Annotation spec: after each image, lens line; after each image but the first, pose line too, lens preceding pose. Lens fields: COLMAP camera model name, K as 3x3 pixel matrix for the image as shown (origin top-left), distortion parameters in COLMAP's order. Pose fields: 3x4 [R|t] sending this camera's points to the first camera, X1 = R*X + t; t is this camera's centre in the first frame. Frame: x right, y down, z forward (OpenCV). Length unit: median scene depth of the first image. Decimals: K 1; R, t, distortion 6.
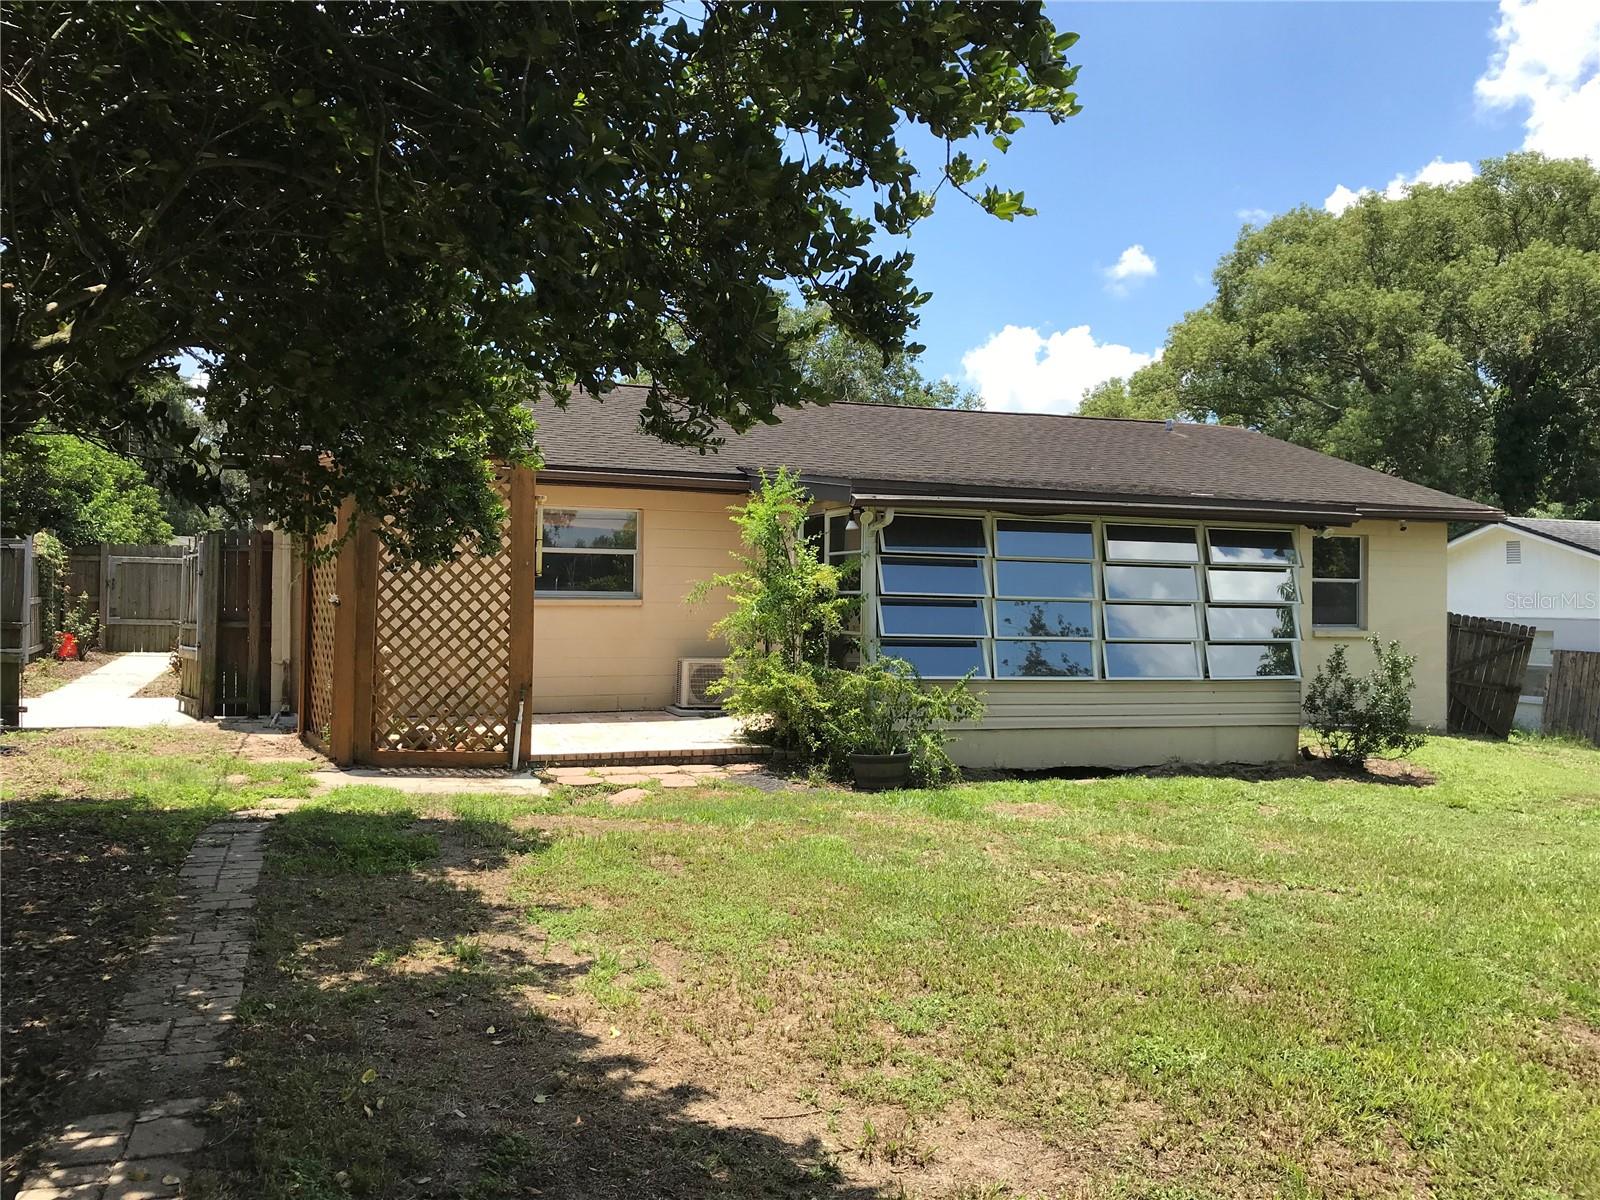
lens RADIAL K [[1307.7, 0, 802.6], [0, 1307.7, 594.6], [0, 0, 1]] dist [0.025221, -0.013285]
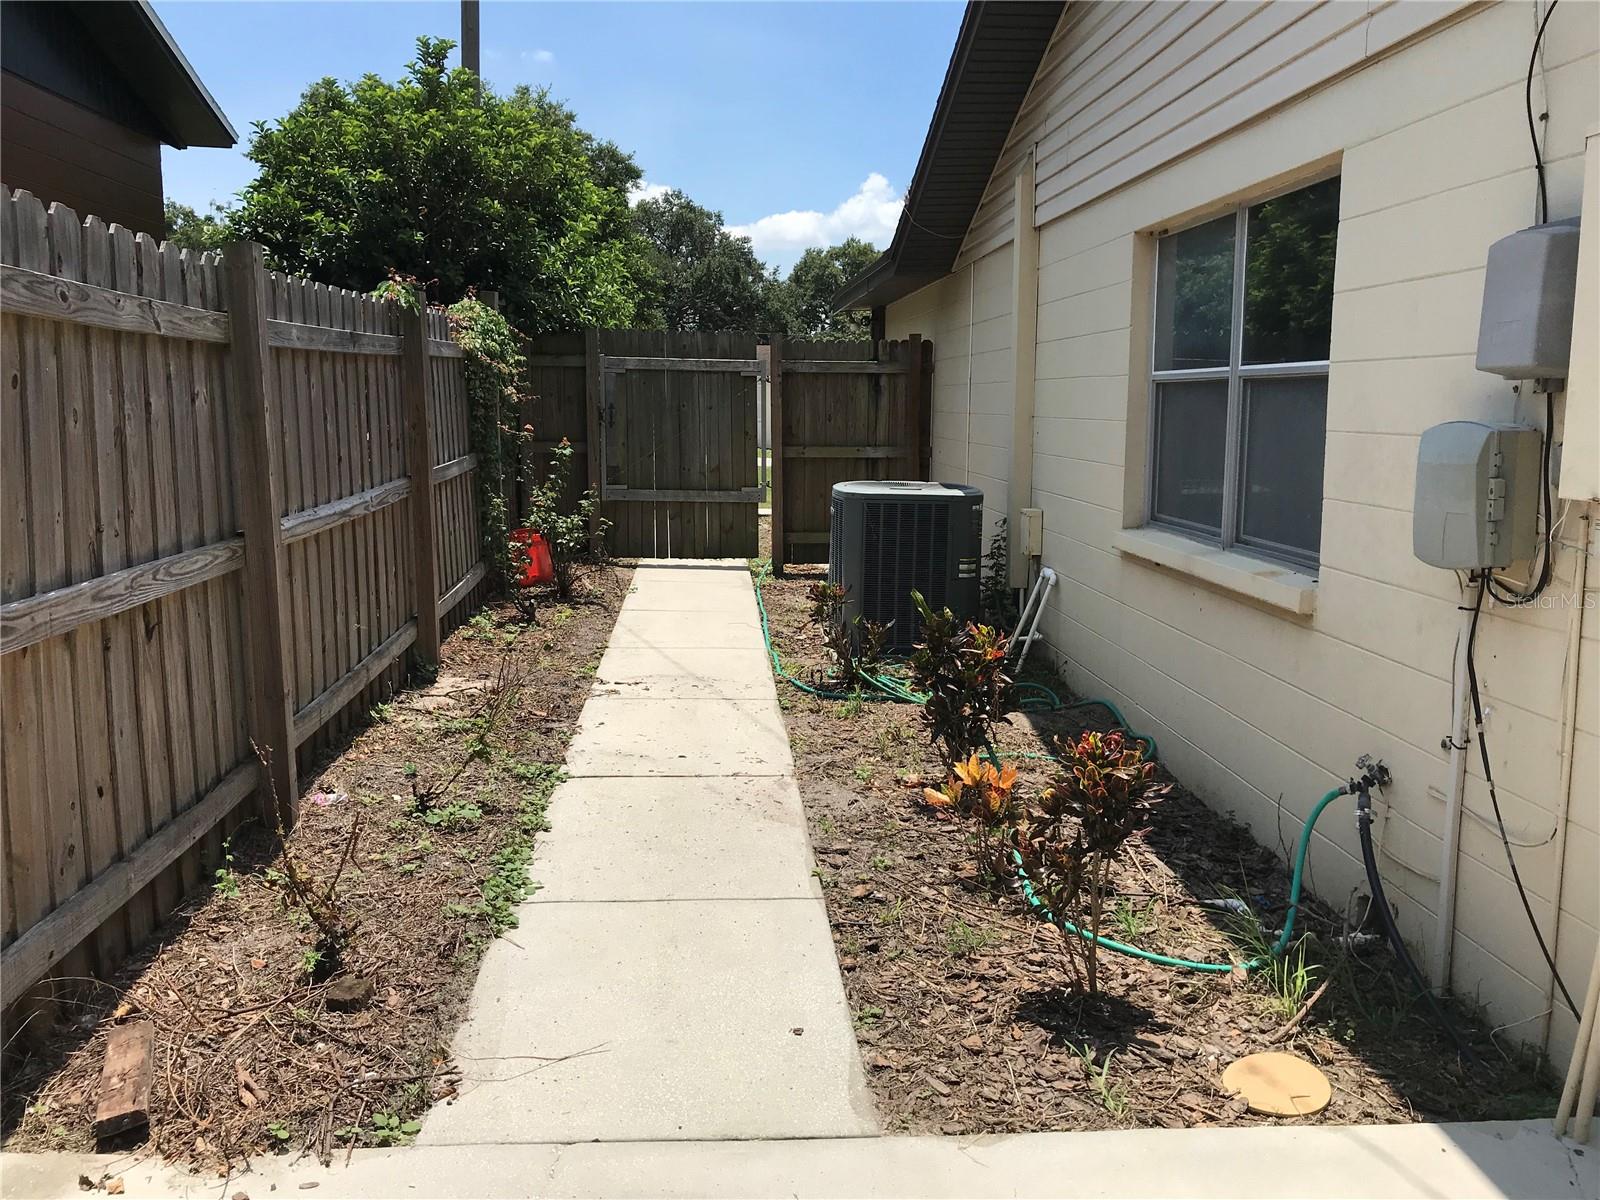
lens RADIAL K [[1307.7, 0, 802.6], [0, 1307.7, 594.6], [0, 0, 1]] dist [0.025221, -0.013285]
pose [[0.957112, 0.029549, -0.288206, -0.334279], [0.012868, 0.989468, 0.144181, -0.011984], [0.289431, -0.141706, 0.946651, 0.589190]]
